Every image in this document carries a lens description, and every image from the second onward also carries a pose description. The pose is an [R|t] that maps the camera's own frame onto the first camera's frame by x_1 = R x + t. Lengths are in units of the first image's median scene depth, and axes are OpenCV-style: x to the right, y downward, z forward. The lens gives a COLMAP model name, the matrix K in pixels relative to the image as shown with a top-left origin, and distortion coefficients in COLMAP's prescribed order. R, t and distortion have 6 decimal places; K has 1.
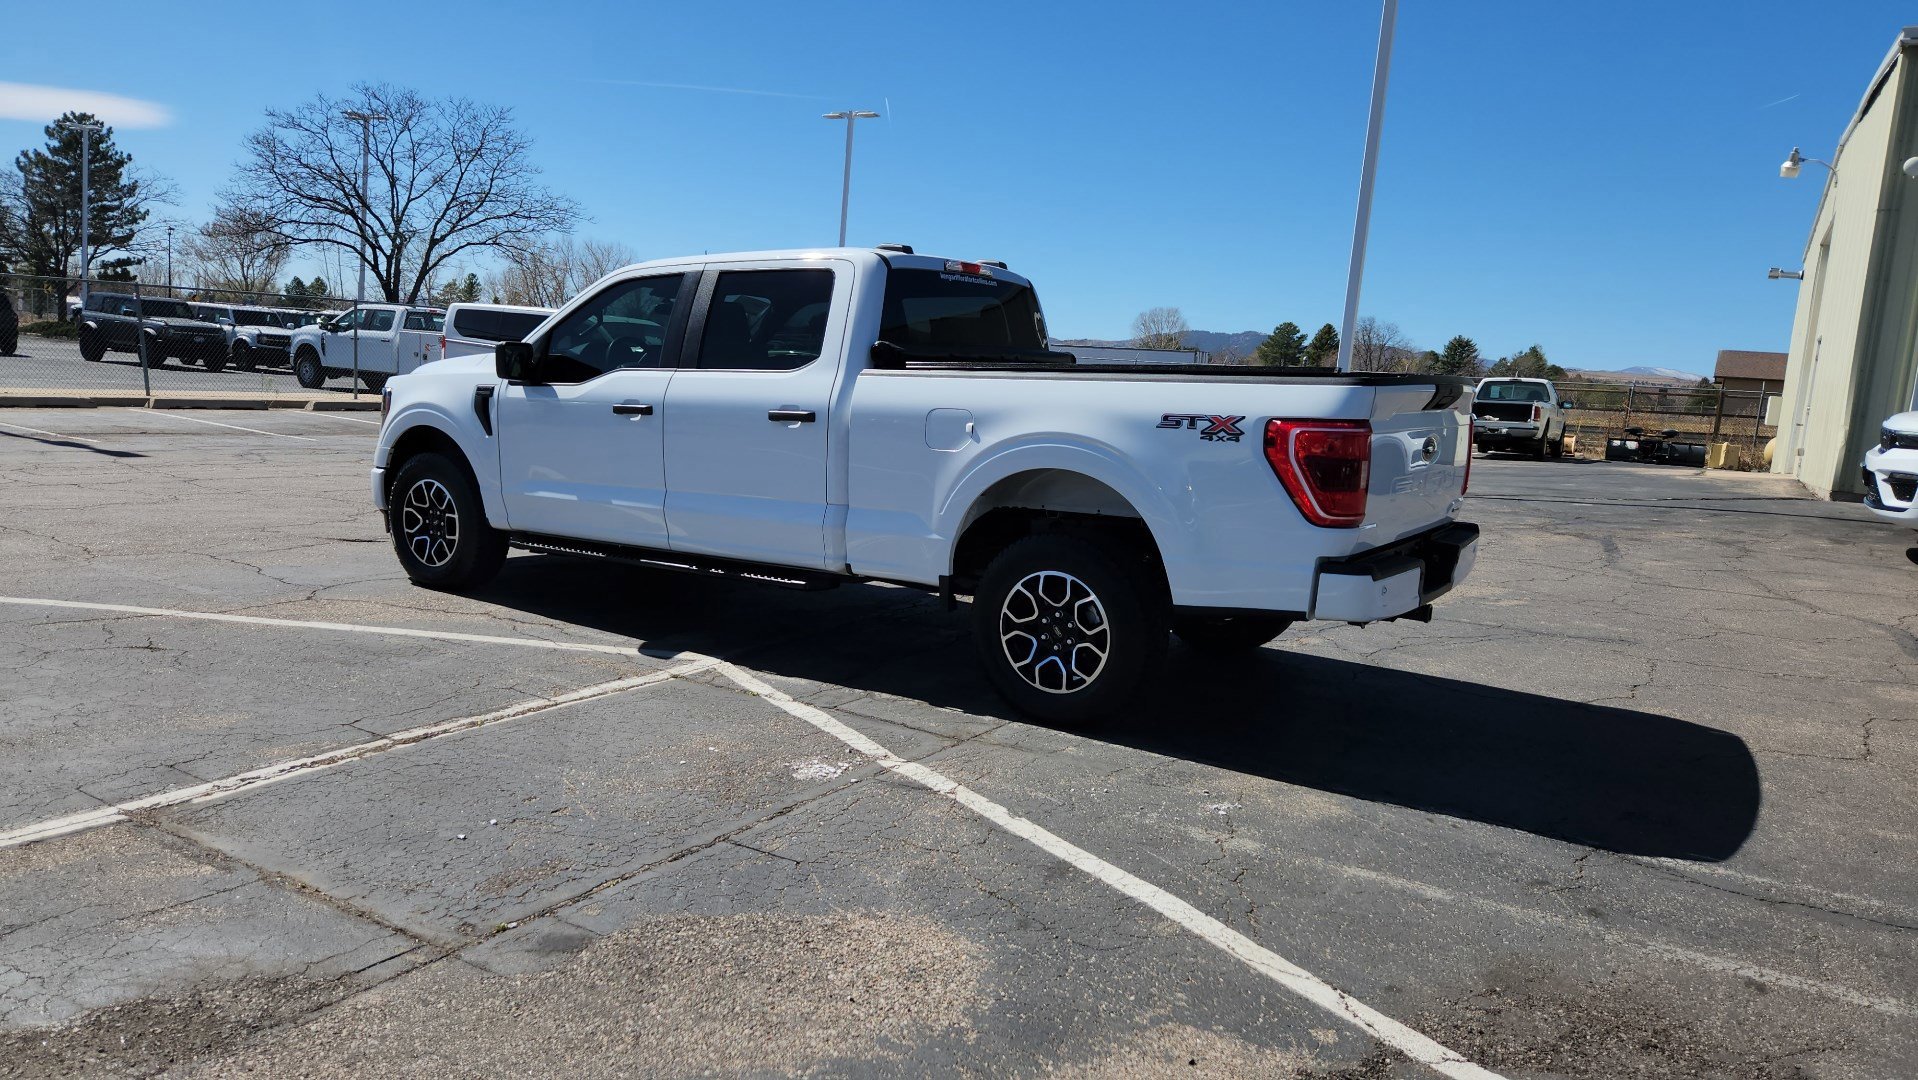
lens RADIAL K [[1284.7, 0, 922.3], [0, 1284.7, 546.8], [0, 0, 1]] dist [0.072091, -0.051837]
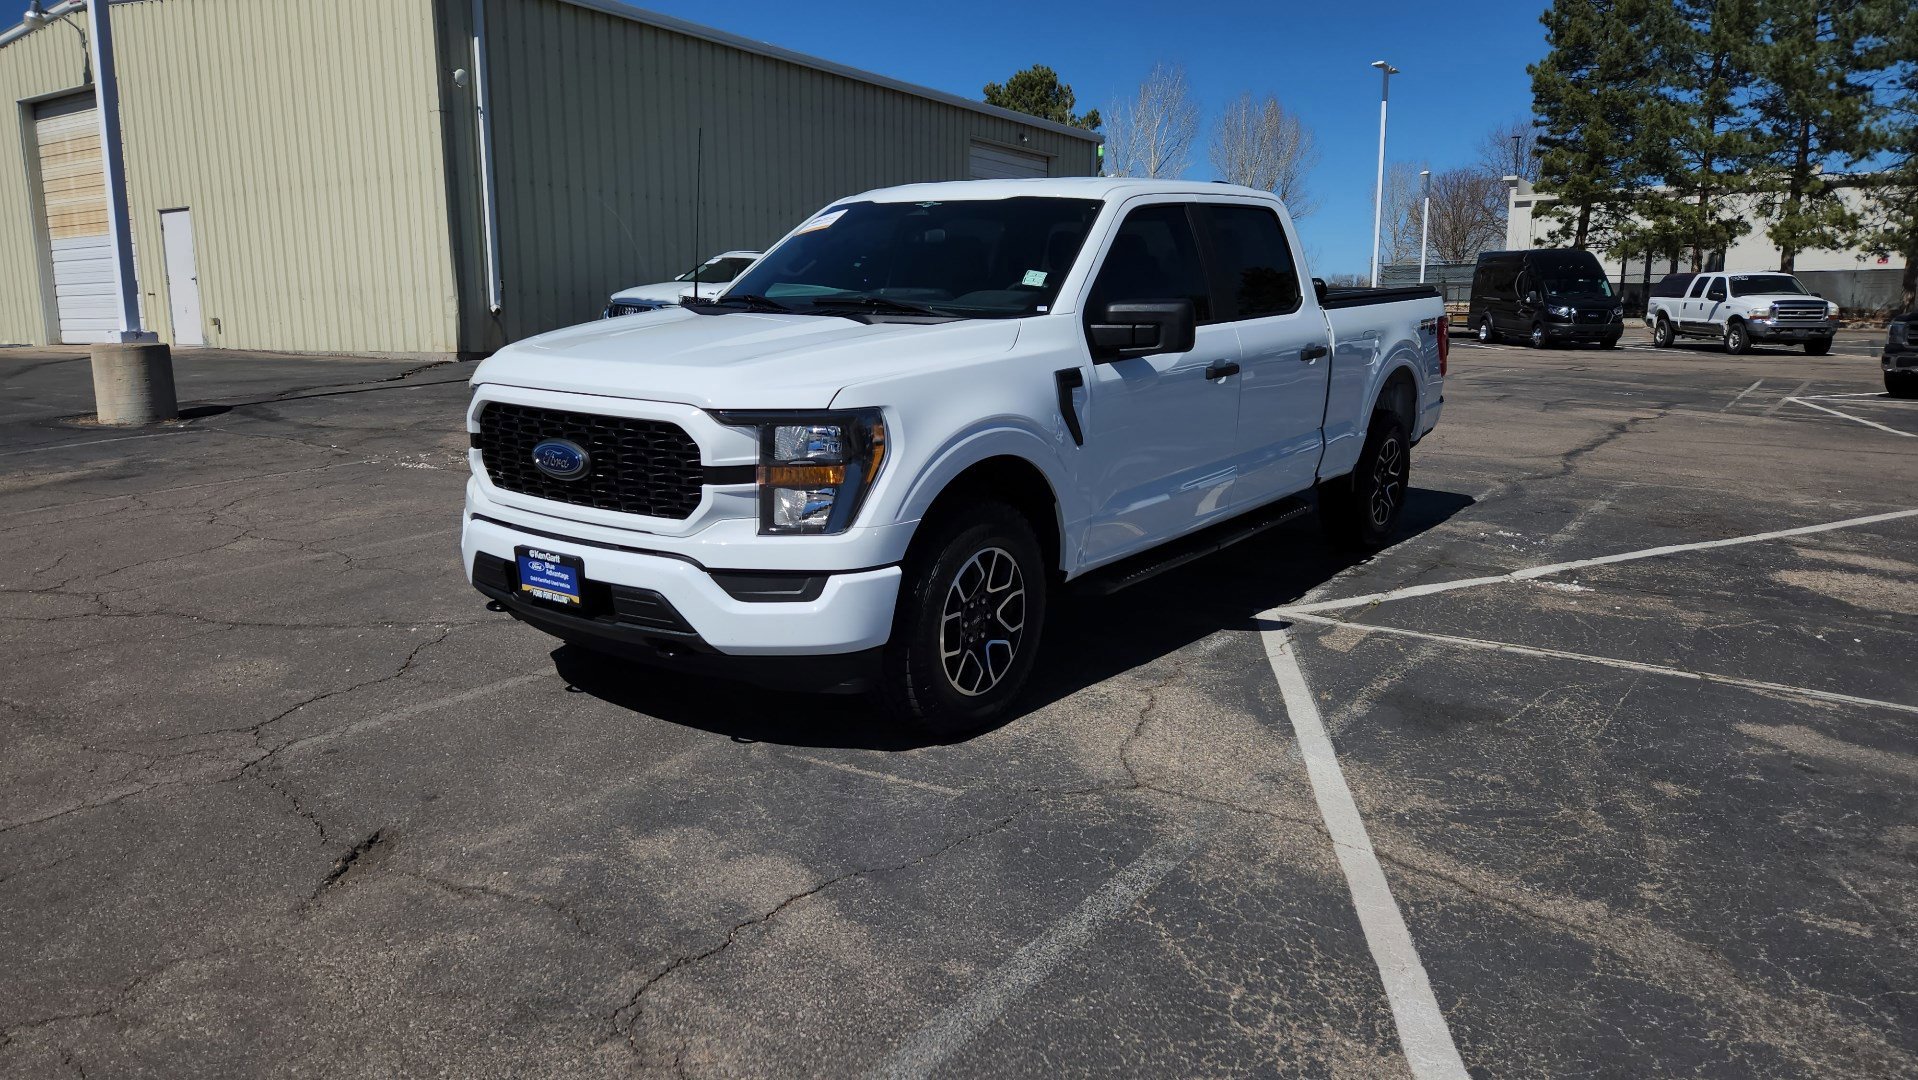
lens RADIAL K [[1284.7, 0, 932.9], [0, 1284.7, 568.8], [0, 0, 1]] dist [0.072091, -0.051837]
pose [[0.052187, -0.263241, 0.963318, -1.198623], [0.133014, 0.957869, 0.254546, -0.246265], [-0.989739, 0.114850, 0.085003, 1.251099]]
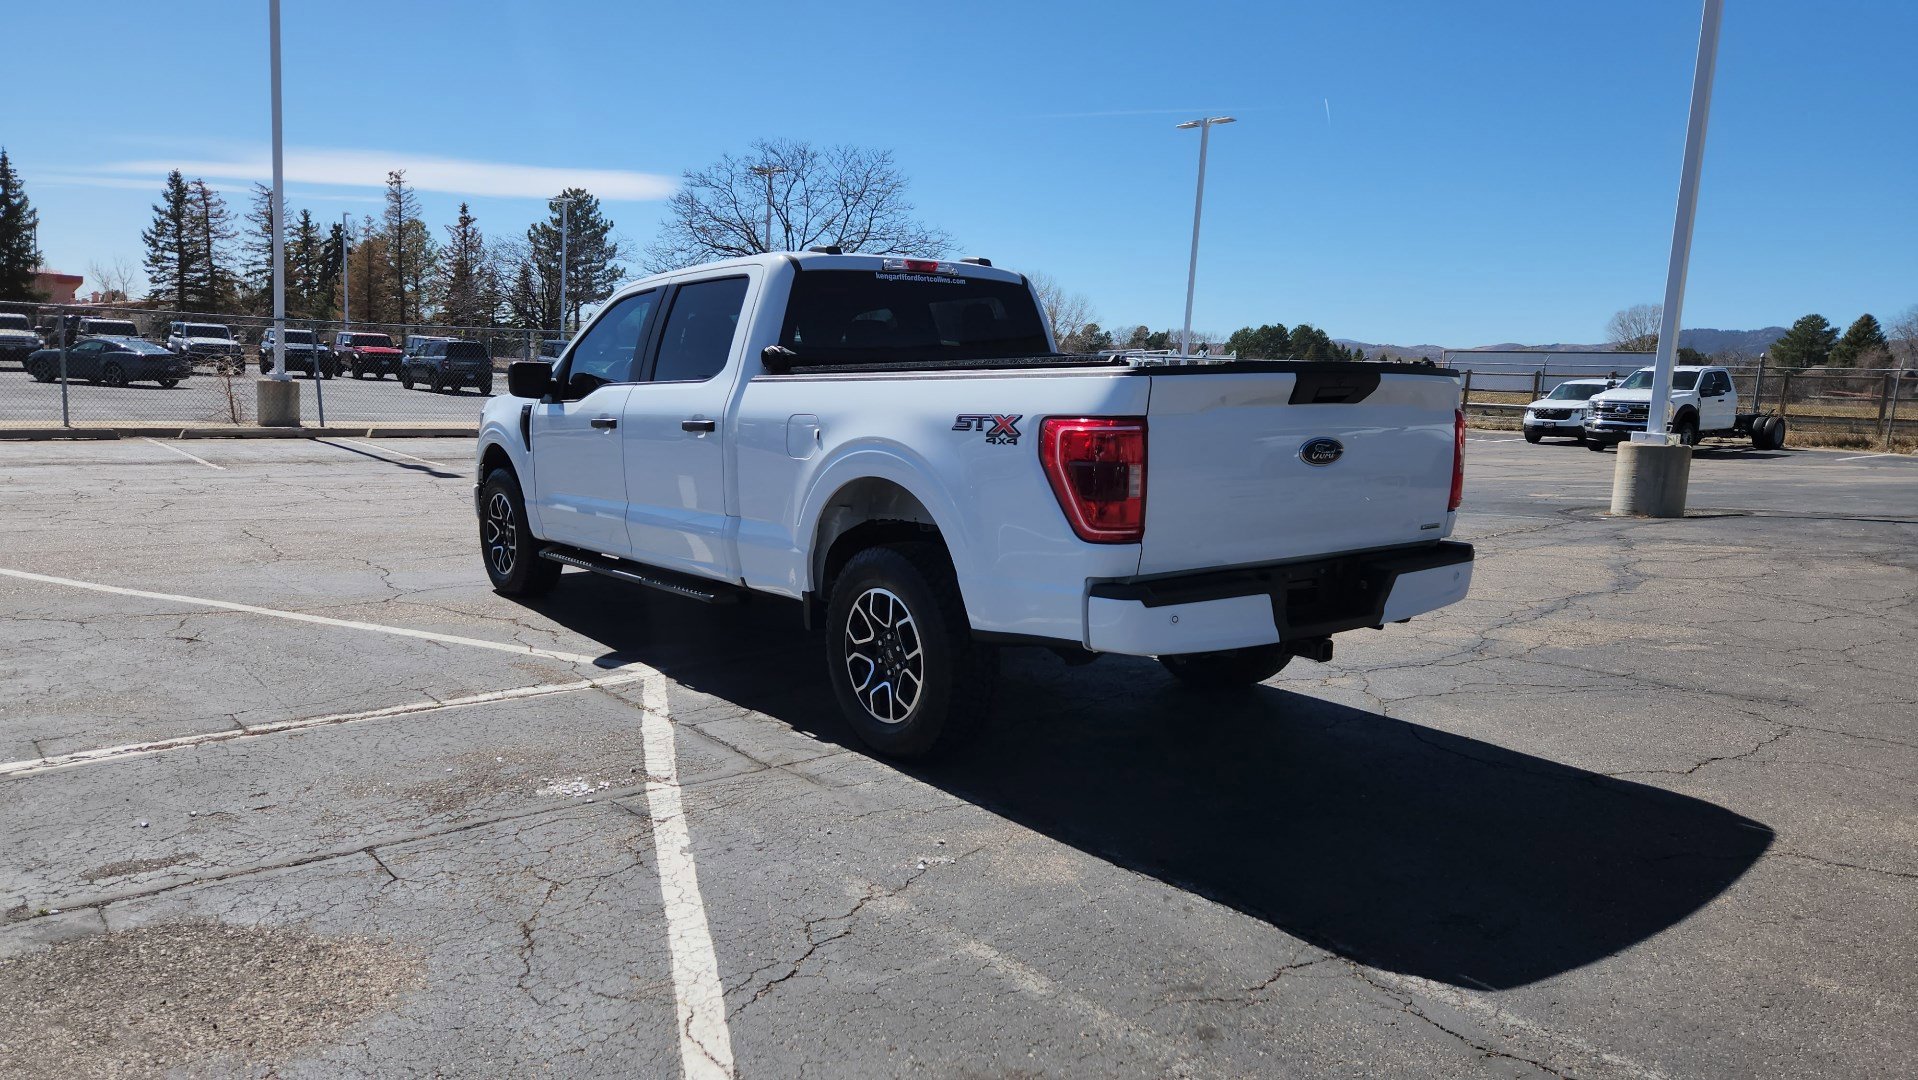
lens RADIAL K [[1282.9, 0, 920.0], [0, 1282.9, 543.7], [0, 0, 1]] dist [0.075358, -0.056174]
pose [[0.946211, 0.011568, -0.323343, 0.379531], [-0.017602, 0.999721, -0.015742, 0.000735], [0.323070, 0.020587, 0.946151, 0.128170]]
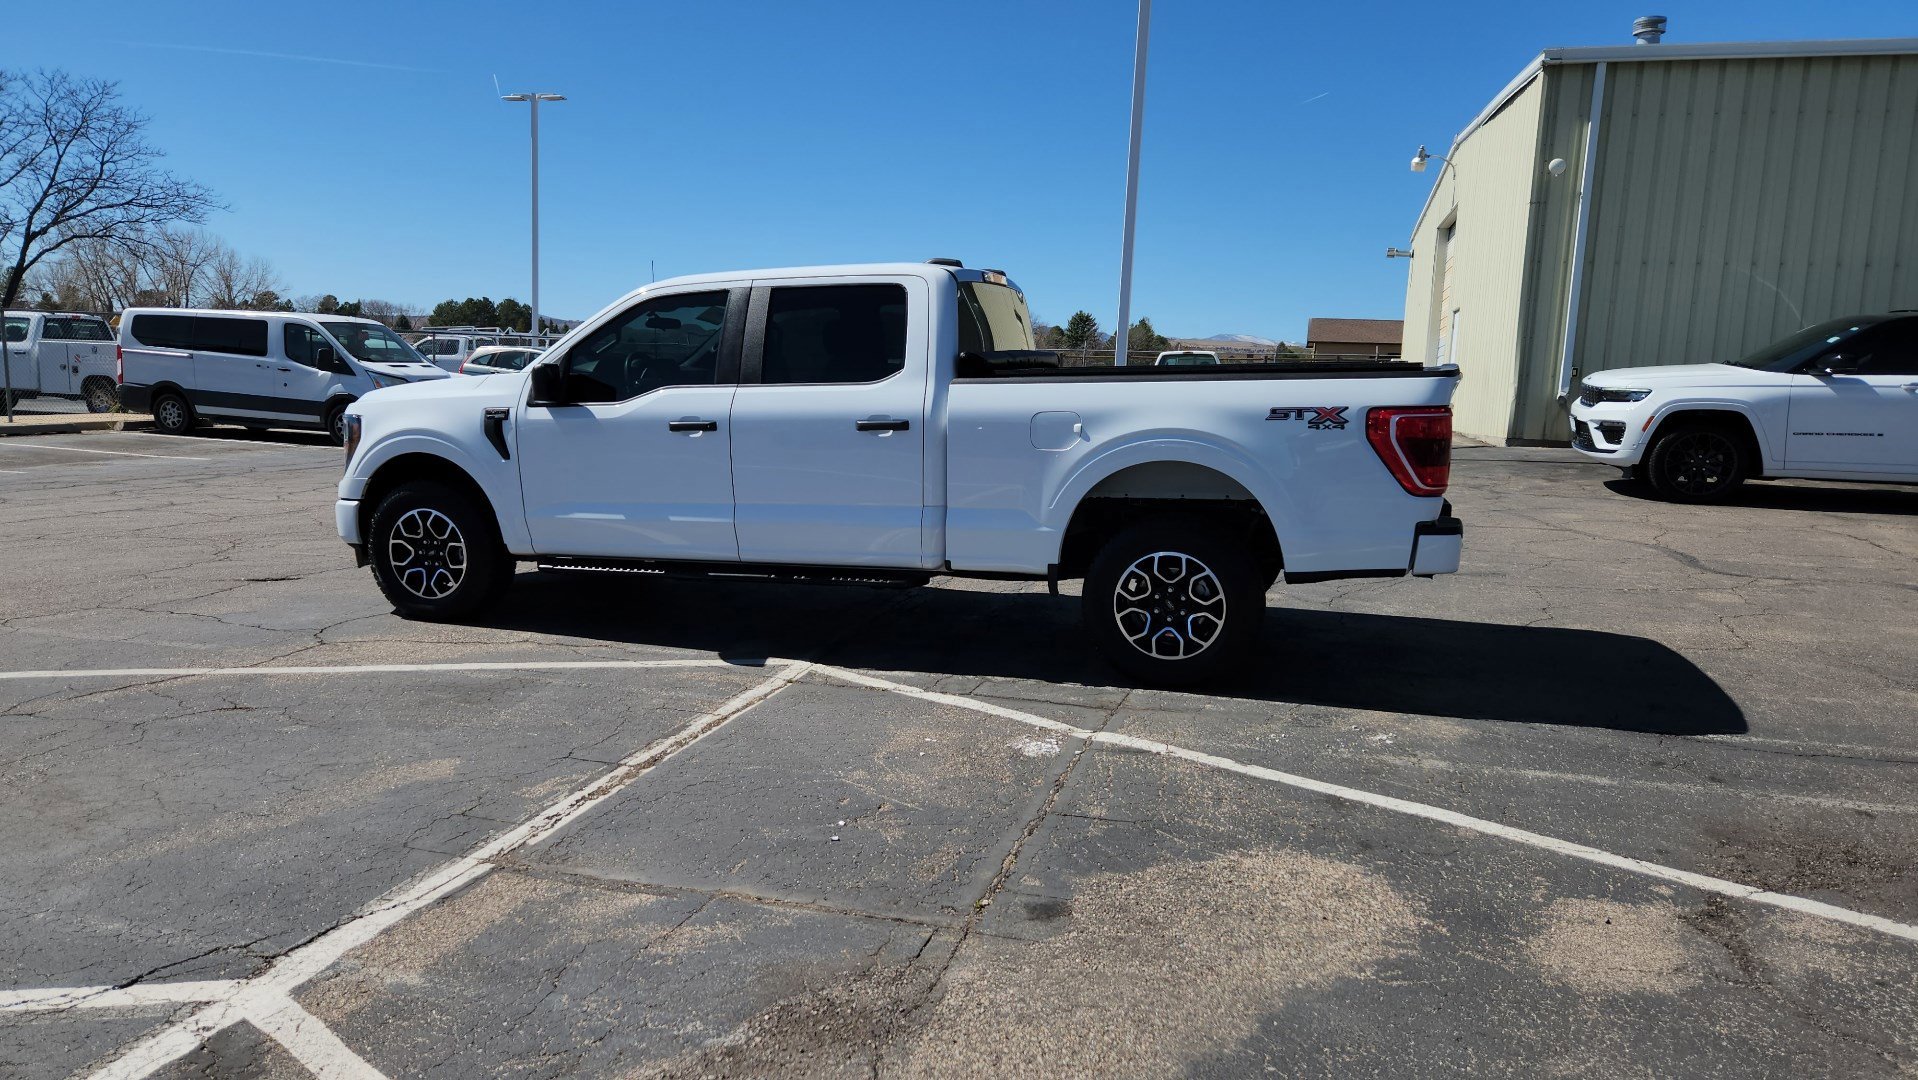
lens RADIAL K [[1284.7, 0, 919.8], [0, 1284.7, 561.6], [0, 0, 1]] dist [0.072091, -0.051837]
pose [[0.962705, -0.079206, 0.258701, -0.357123], [0.073036, 0.996770, 0.033388, -0.023269], [-0.260510, -0.013248, 0.965380, -0.028476]]
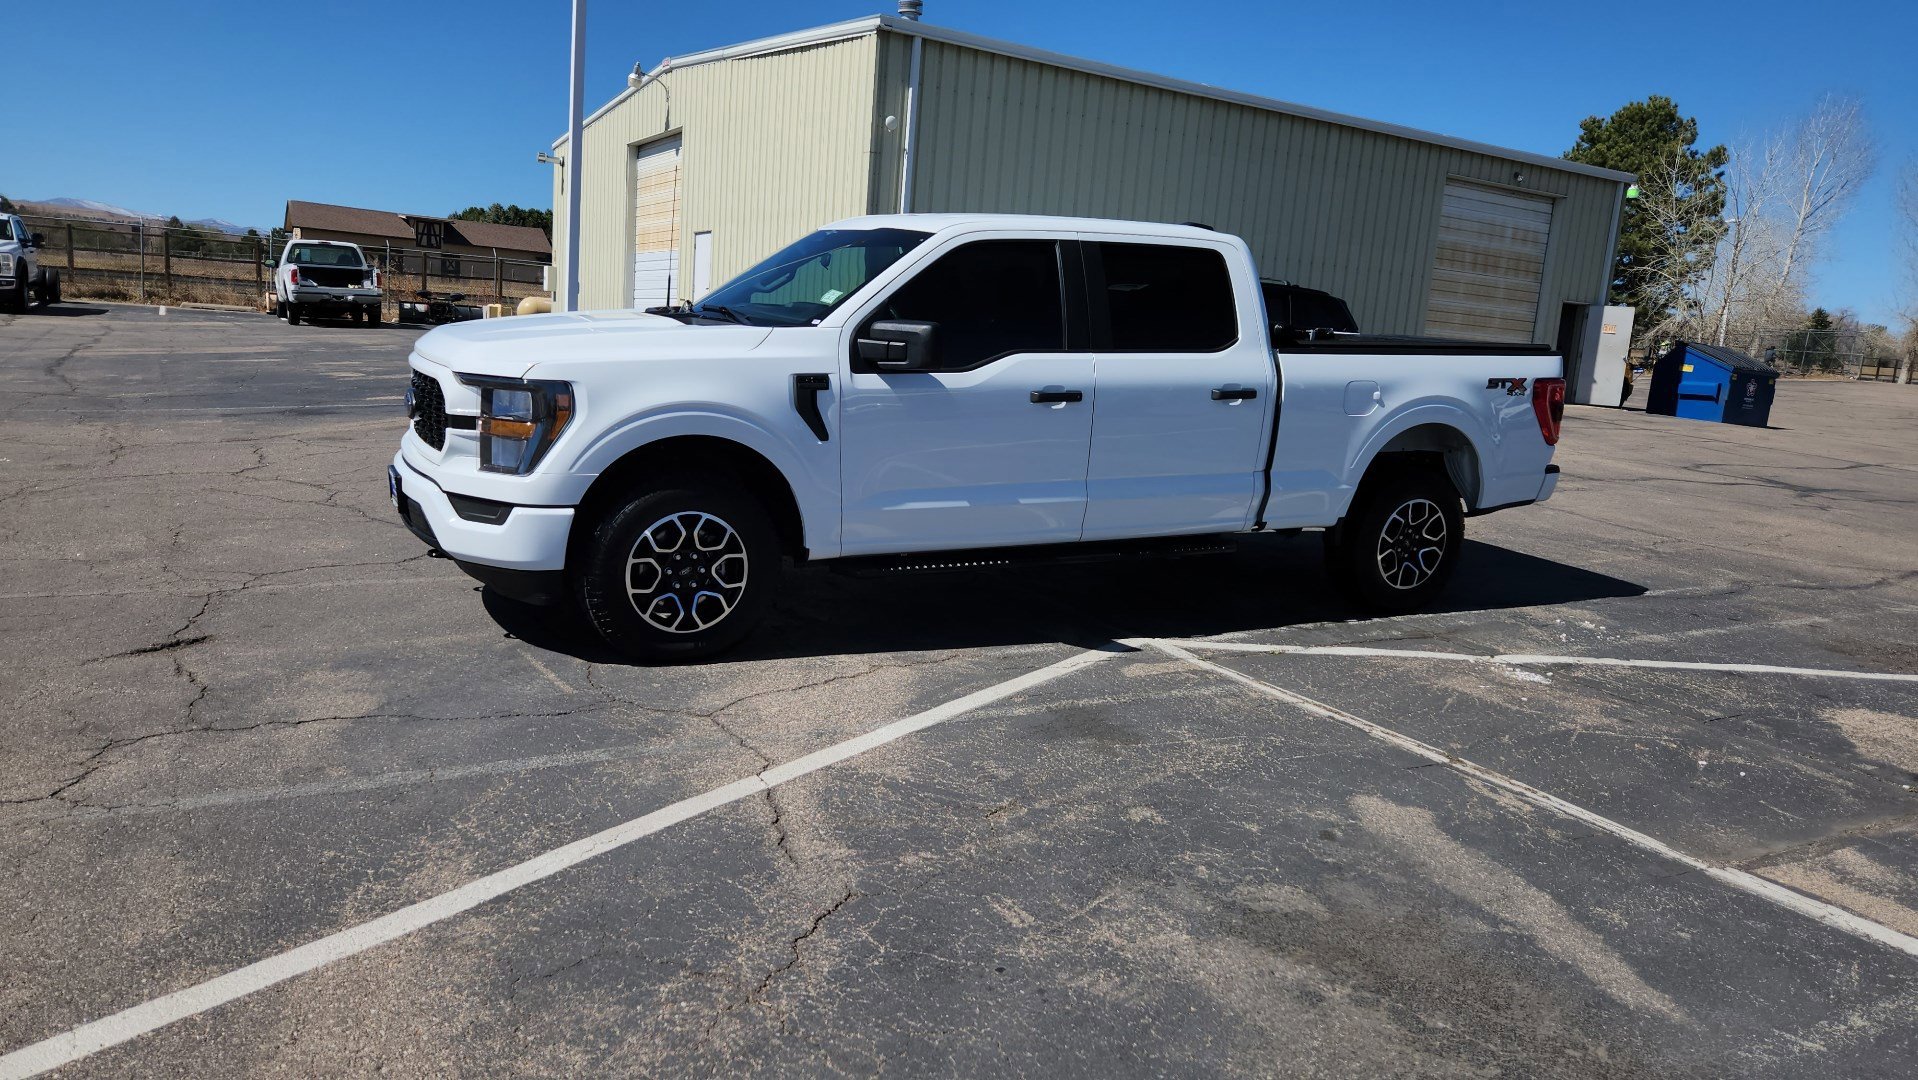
lens RADIAL K [[1284.7, 0, 918.0], [0, 1284.7, 559.8], [0, 0, 1]] dist [0.072091, -0.051837]
pose [[0.481948, -0.193229, 0.854628, -1.177198], [0.079658, 0.981003, 0.176881, -0.178496], [-0.872571, -0.017169, 0.488185, 0.710162]]
